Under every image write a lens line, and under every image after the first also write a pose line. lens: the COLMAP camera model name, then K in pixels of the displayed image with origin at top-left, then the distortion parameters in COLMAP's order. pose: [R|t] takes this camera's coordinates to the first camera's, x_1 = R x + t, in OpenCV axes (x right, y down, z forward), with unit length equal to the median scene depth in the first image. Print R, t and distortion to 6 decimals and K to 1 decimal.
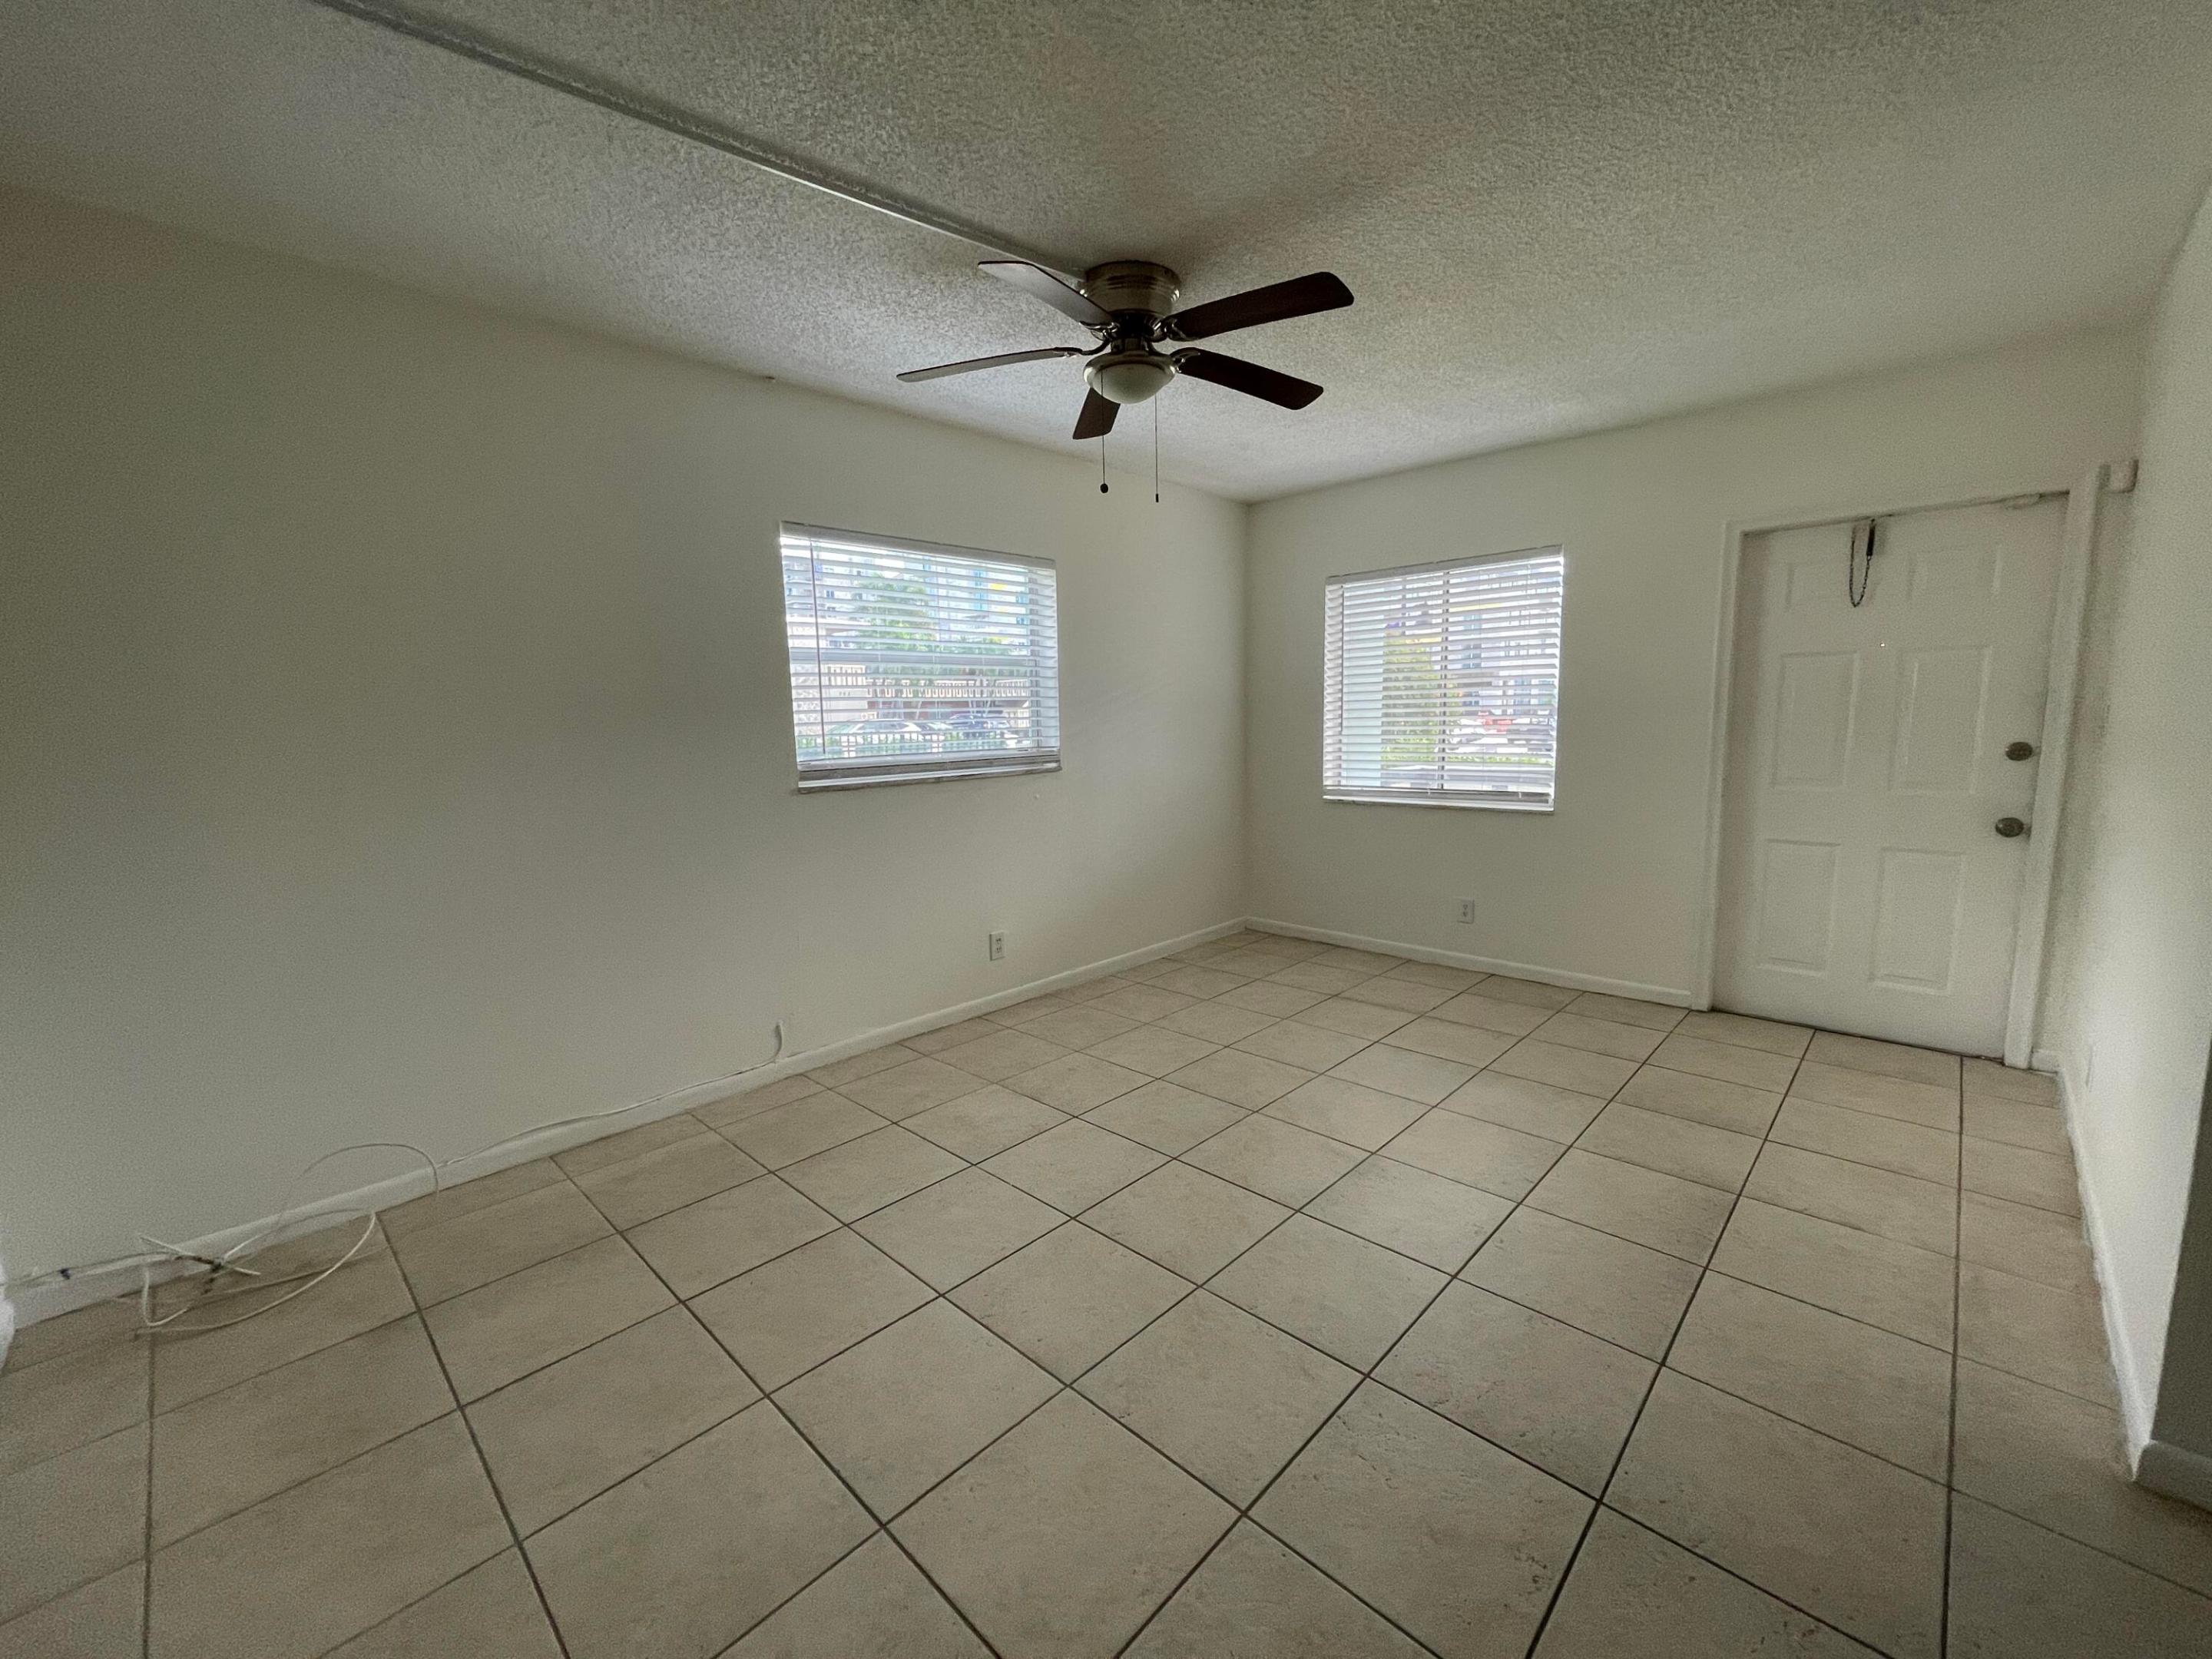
lens RADIAL K [[894.8, 0, 1100.0], [0, 894.8, 821.8], [0, 0, 1]] dist [-0.000841, -0.000143]
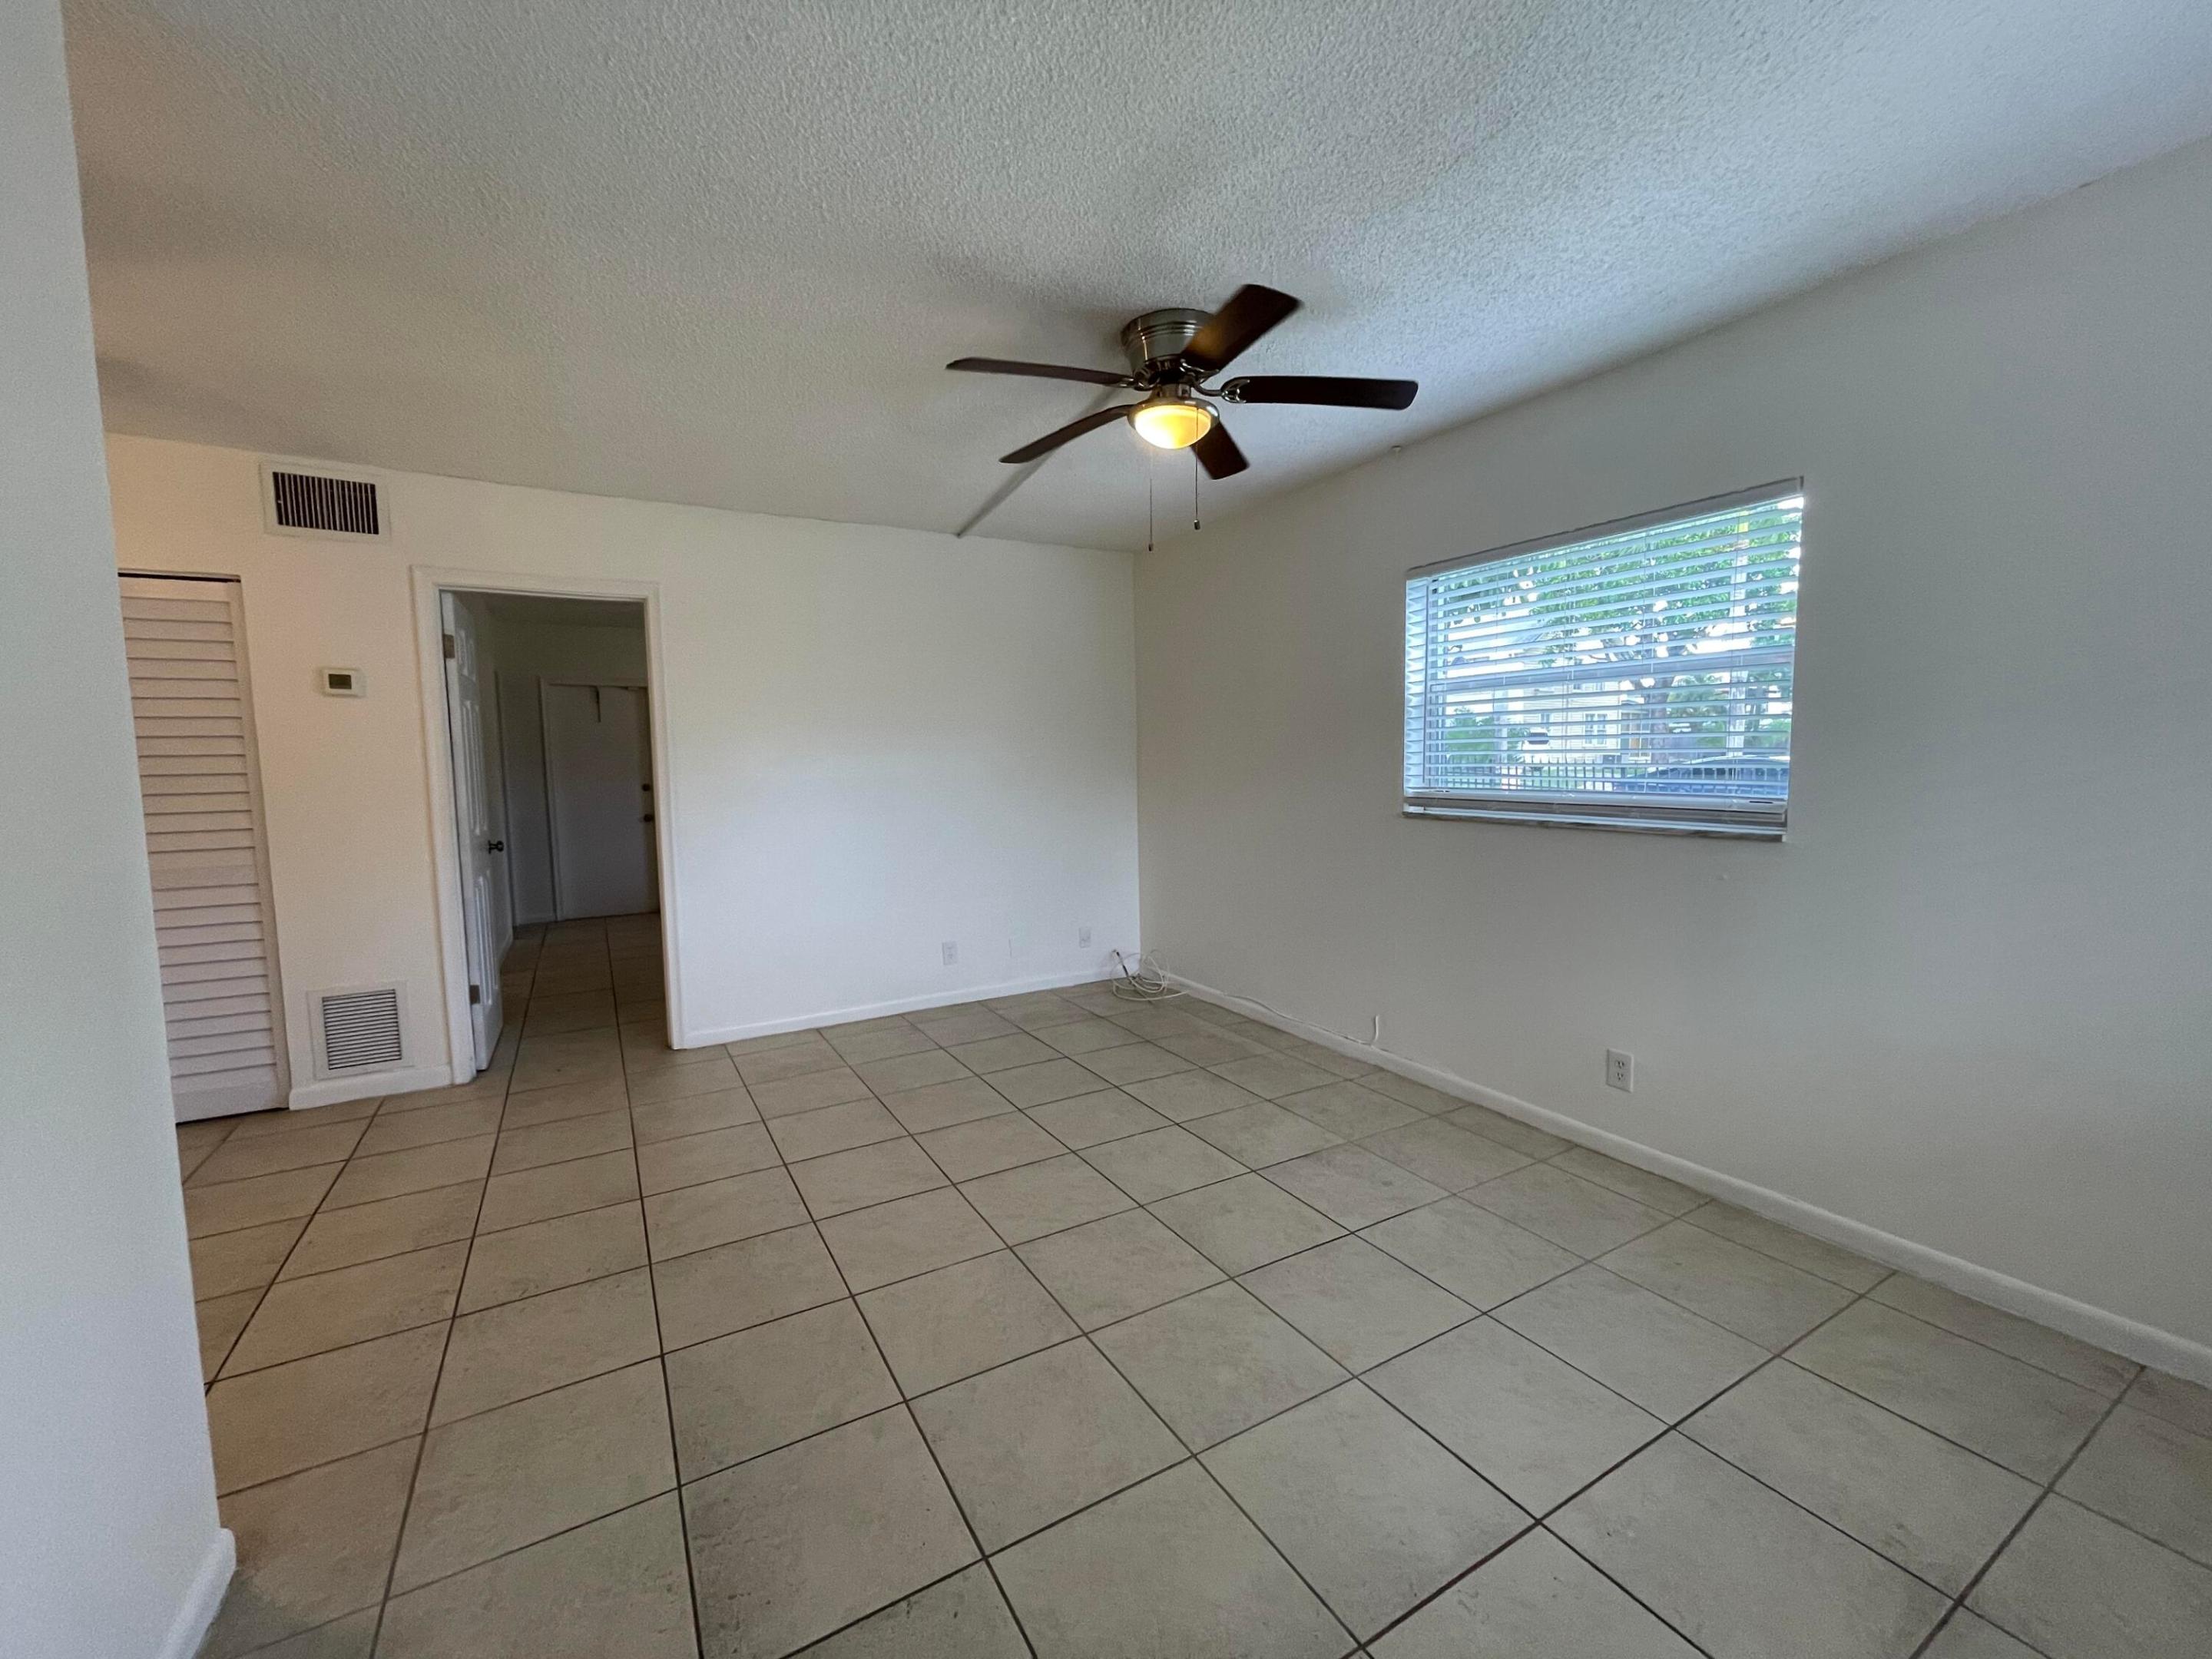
lens RADIAL K [[894.8, 0, 1100.0], [0, 894.8, 821.8], [0, 0, 1]] dist [-0.000841, -0.000143]
pose [[-0.271993, 0.096185, -0.957480, 0.741511], [-0.102117, 0.986489, 0.128108, -0.117419], [0.956866, 0.132619, -0.258496, 0.862184]]
